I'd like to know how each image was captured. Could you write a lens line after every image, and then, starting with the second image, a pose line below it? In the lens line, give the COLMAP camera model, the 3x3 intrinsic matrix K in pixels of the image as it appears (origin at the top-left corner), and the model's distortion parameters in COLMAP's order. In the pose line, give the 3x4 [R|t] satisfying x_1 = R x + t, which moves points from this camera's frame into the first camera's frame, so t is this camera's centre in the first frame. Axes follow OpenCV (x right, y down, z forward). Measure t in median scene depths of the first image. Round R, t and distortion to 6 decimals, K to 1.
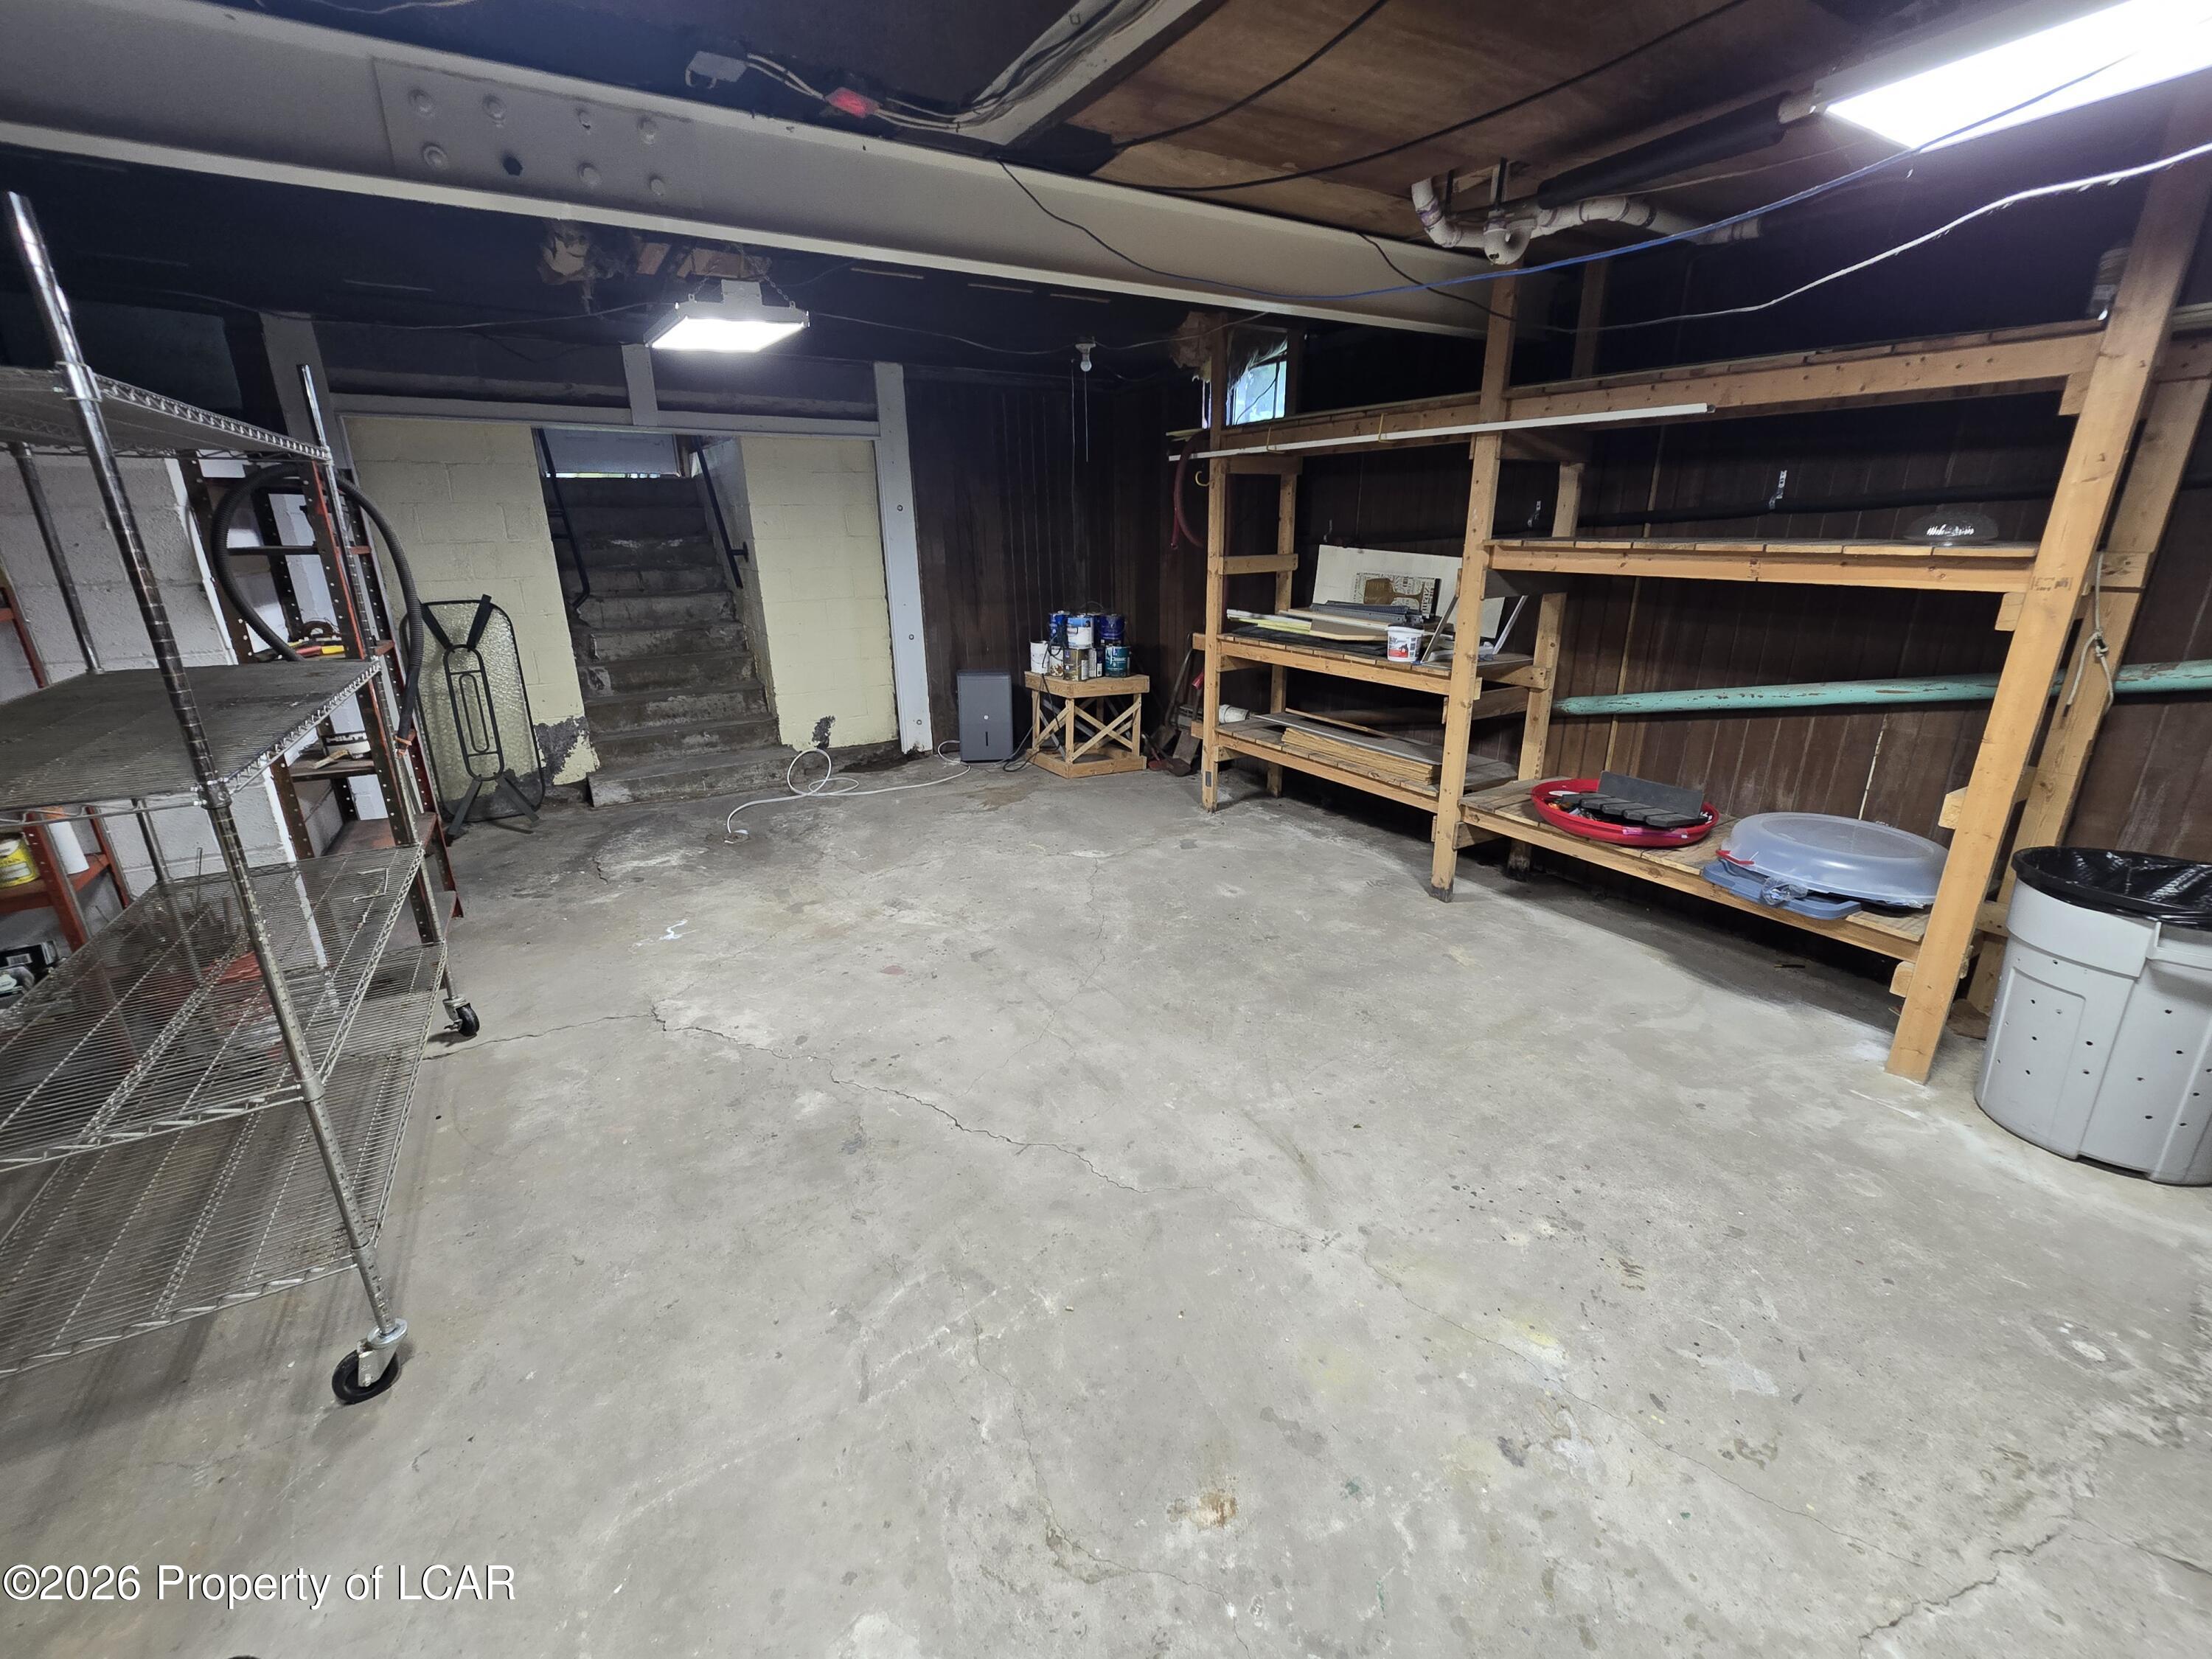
lens RADIAL K [[914.3, 0, 1104.8], [0, 914.3, 815.0], [0, 0, 1]] dist [-0.002759, -0.000943]
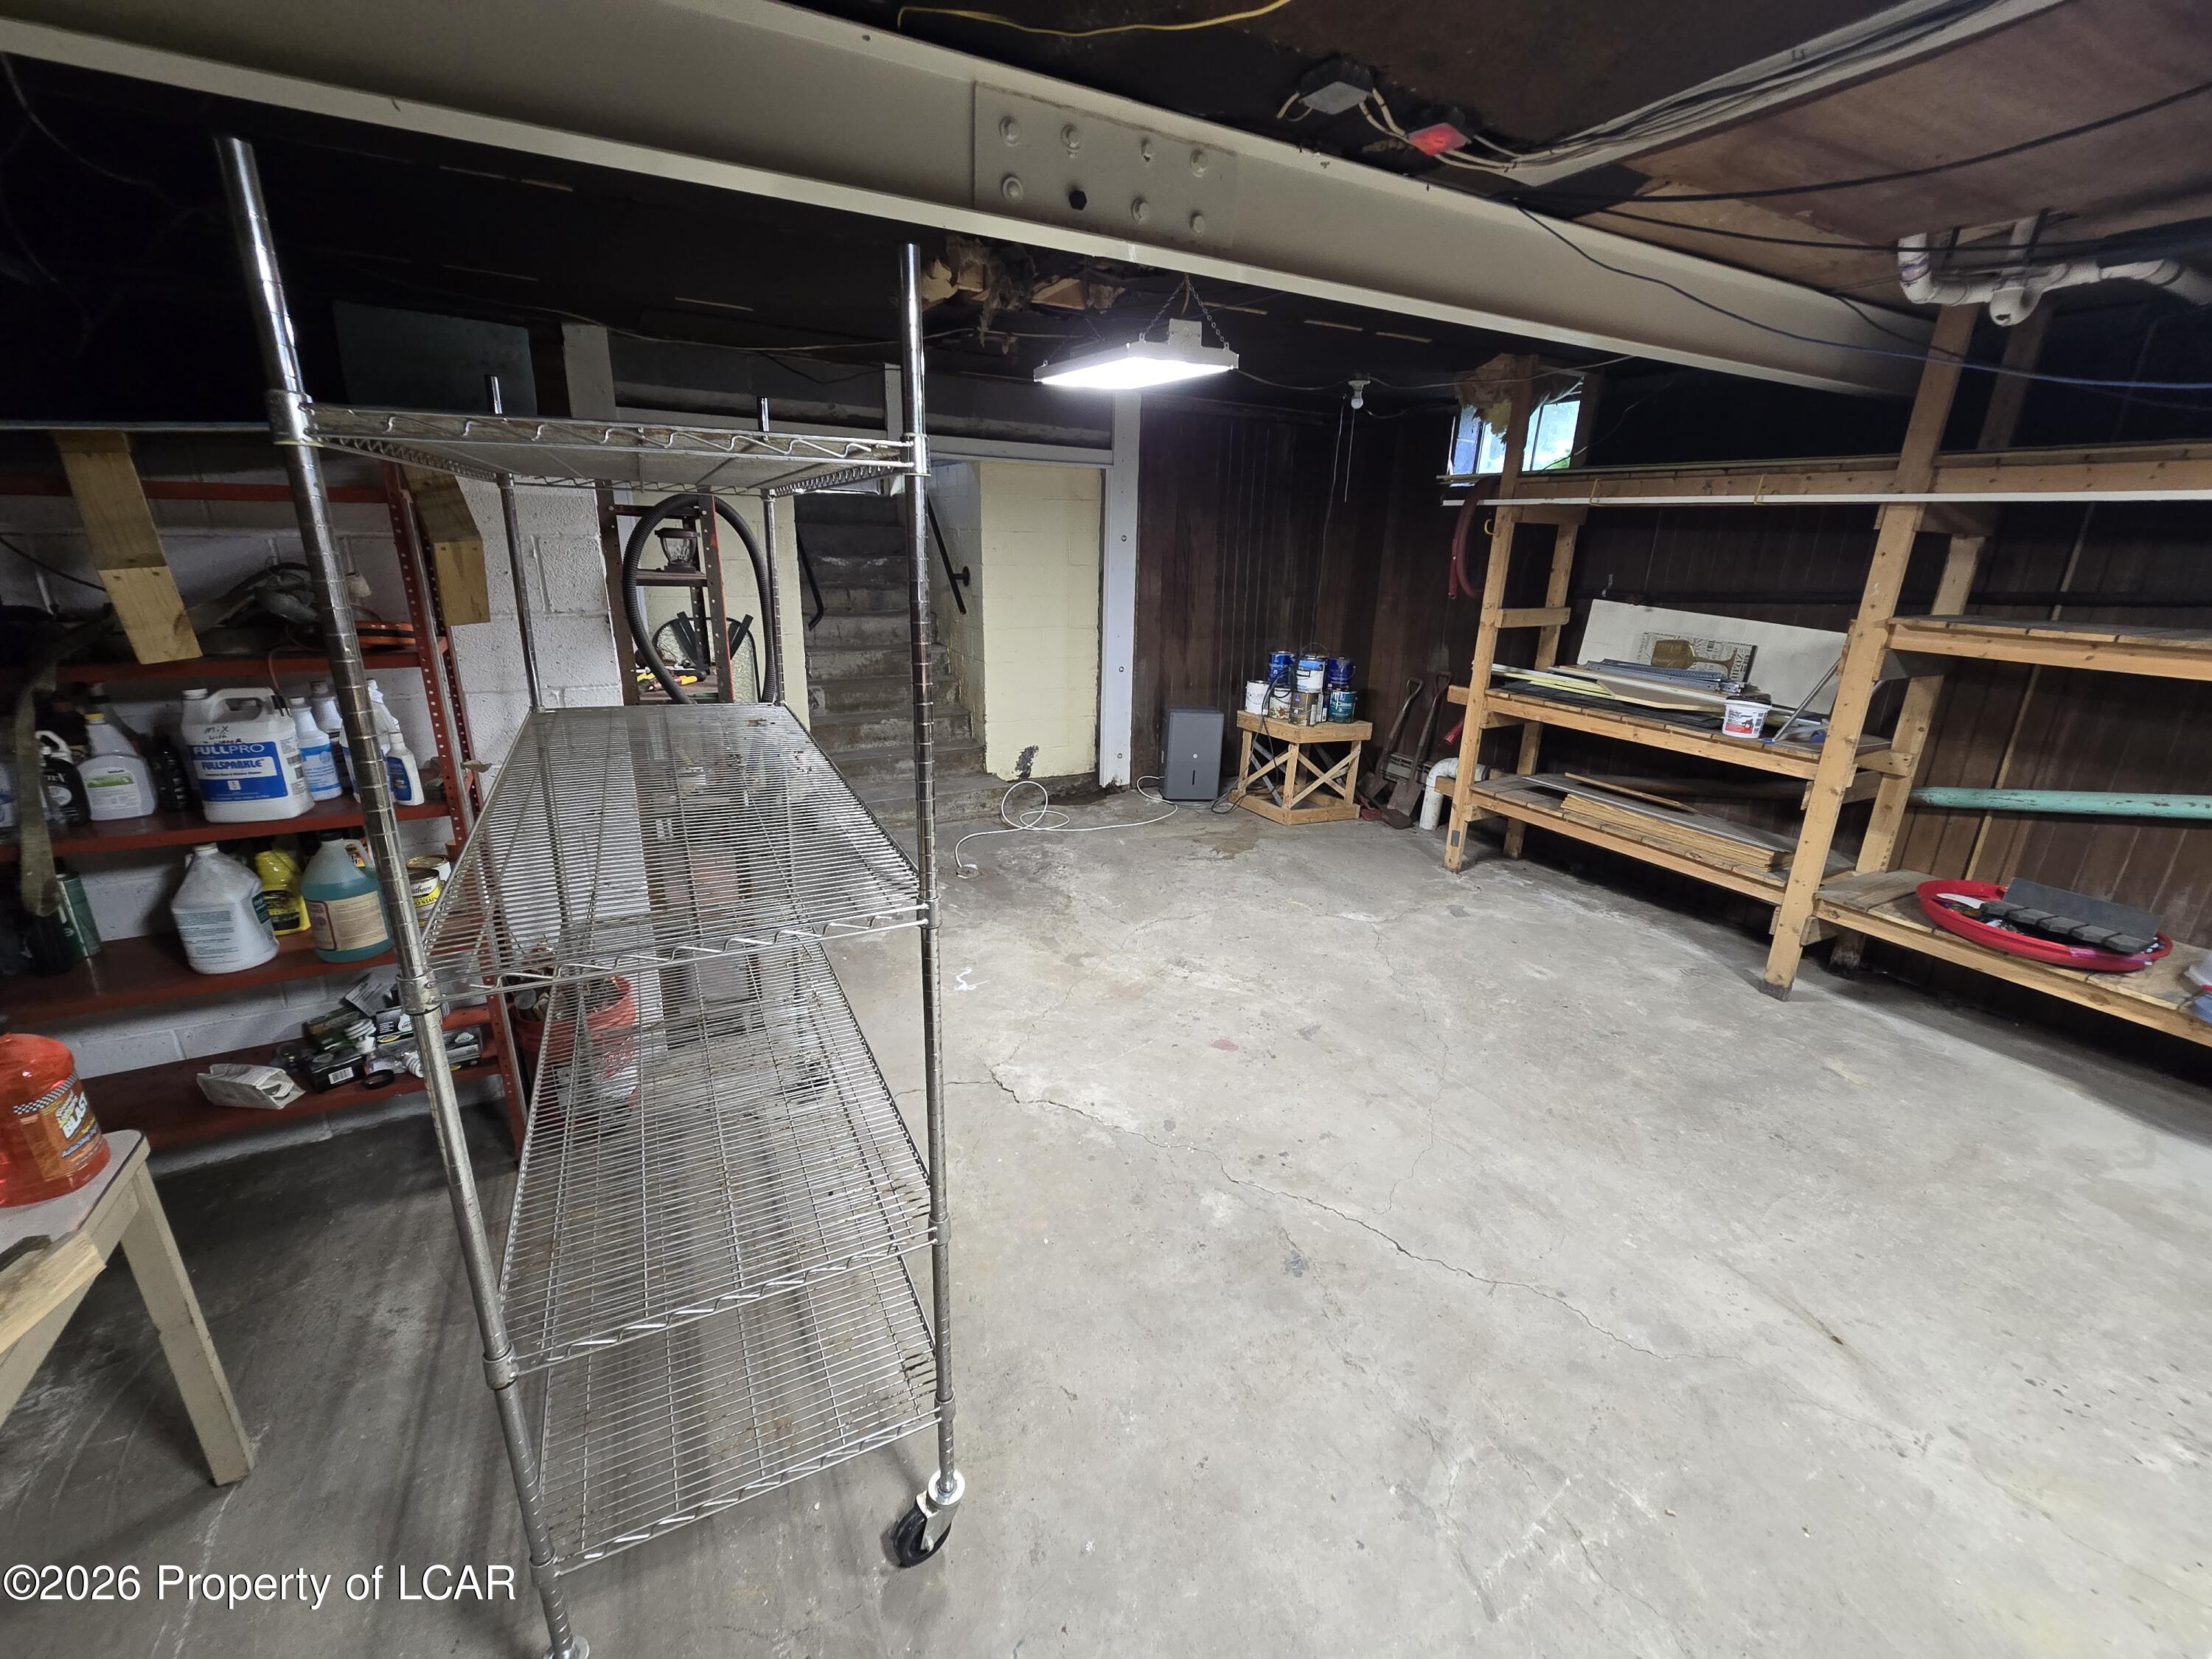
lens RADIAL K [[913.5, 0, 1114.1], [0, 913.5, 821.8], [0, 0, 1]] dist [-0.001589, -0.000578]
pose [[0.997130, 0.056310, -0.050596, -0.261274], [-0.056763, 0.998359, -0.007553, -0.039432], [0.050088, 0.010403, 0.998691, 0.042741]]
